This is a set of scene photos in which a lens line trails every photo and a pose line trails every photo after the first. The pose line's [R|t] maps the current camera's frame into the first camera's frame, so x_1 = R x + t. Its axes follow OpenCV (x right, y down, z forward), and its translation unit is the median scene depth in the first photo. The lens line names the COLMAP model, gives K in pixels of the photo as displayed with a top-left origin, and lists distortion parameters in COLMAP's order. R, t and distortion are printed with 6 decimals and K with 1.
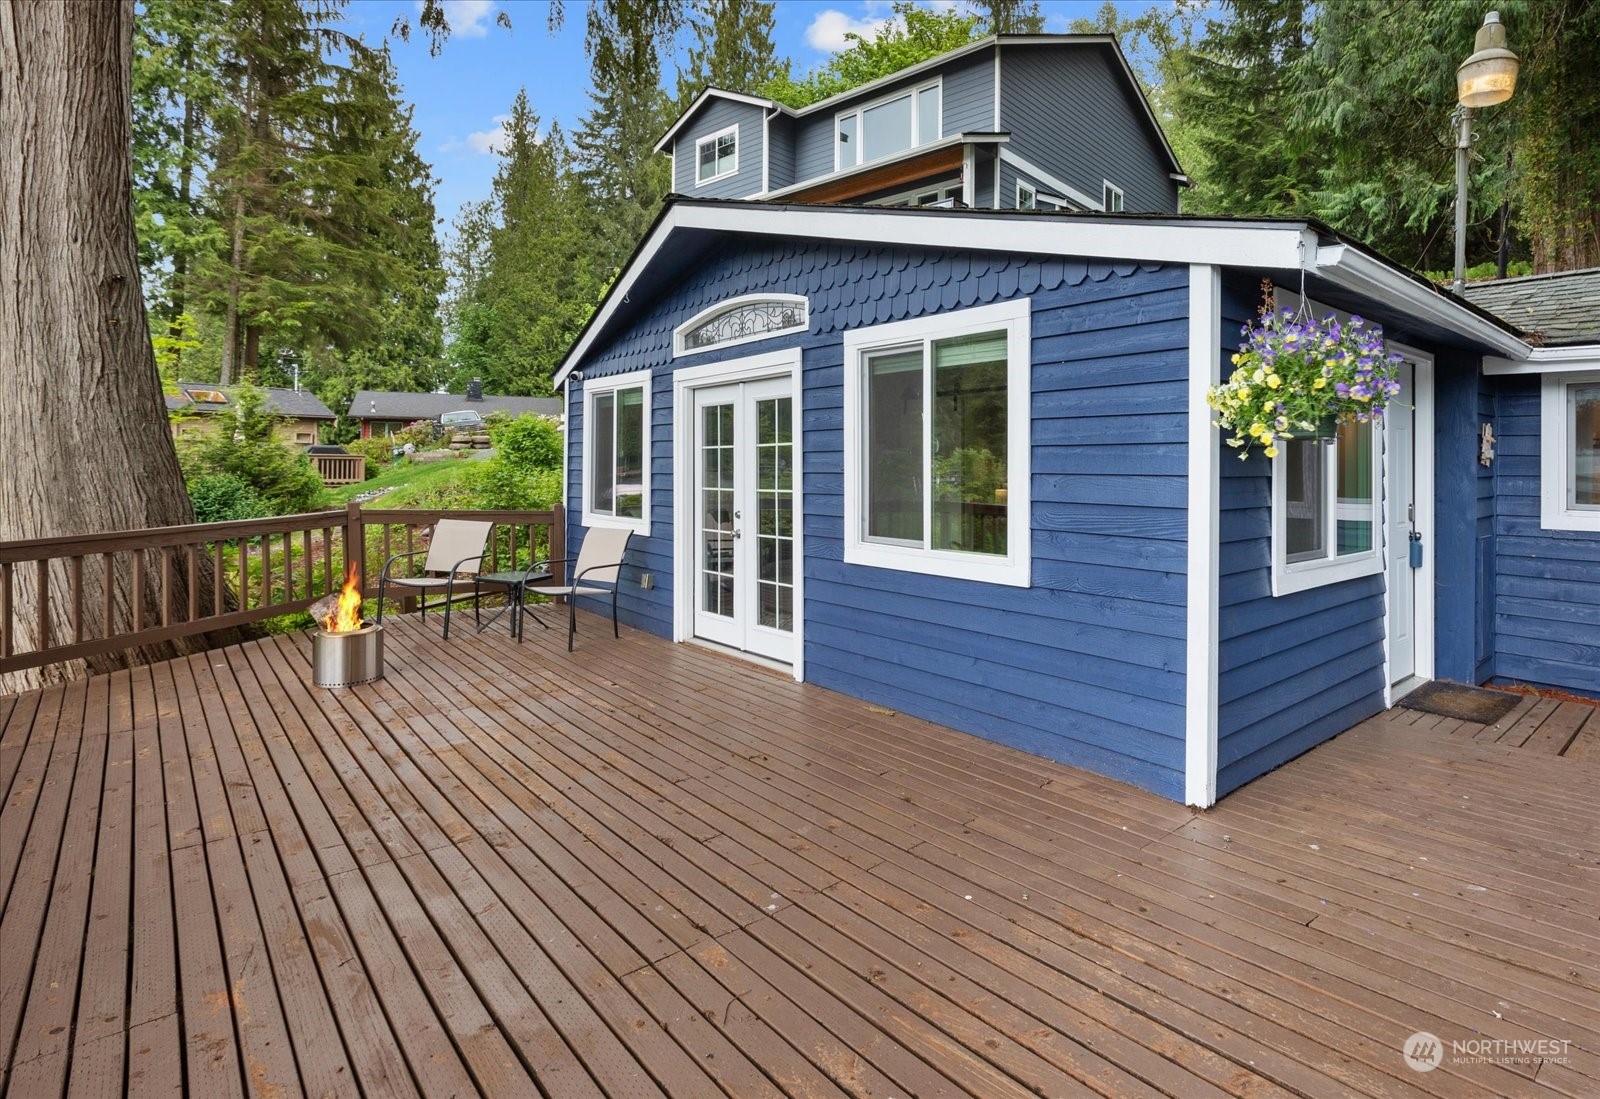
lens RADIAL K [[815.0, 0, 880.1], [0, 815.0, 454.4], [0, 0, 1]] dist [0.002167, -0.001414]
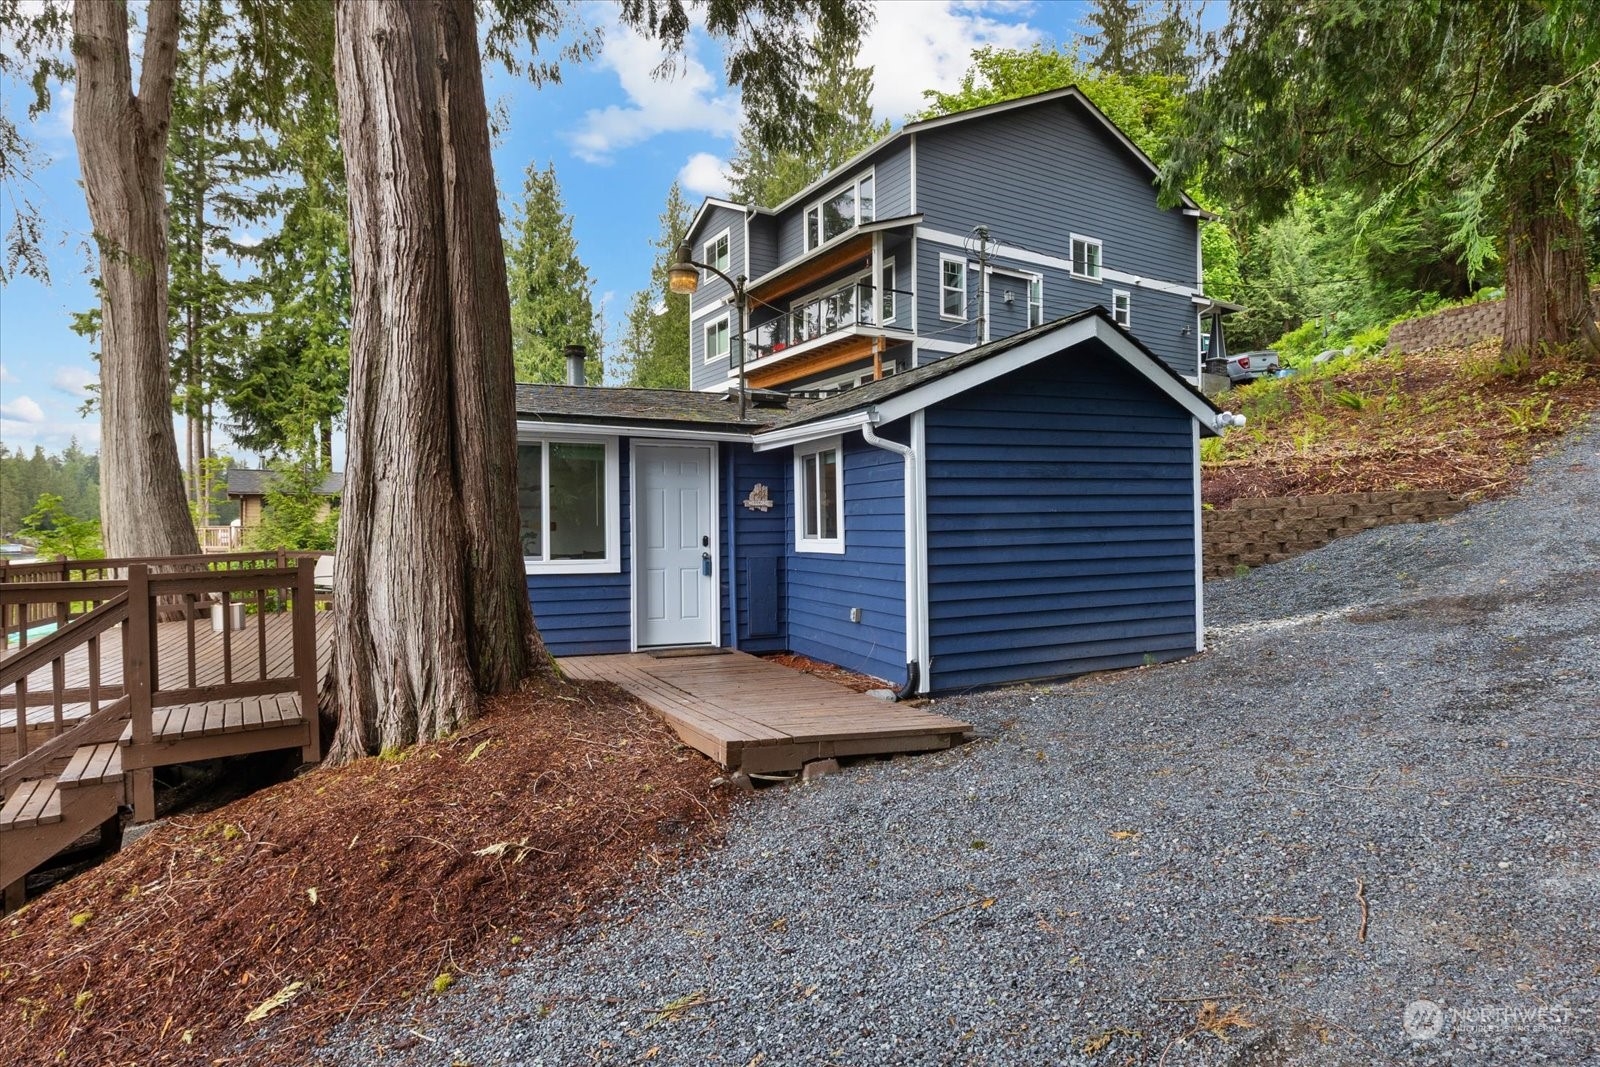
lens RADIAL K [[872.6, 0, 775.4], [0, 872.6, 533.0], [0, 0, 1]] dist [0.002827, -0.002235]
pose [[0.936114, -0.011438, -0.351511, 0.313845], [0.016202, 0.999812, 0.010615, 0.008270], [0.351324, -0.015632, 0.936123, -0.123527]]
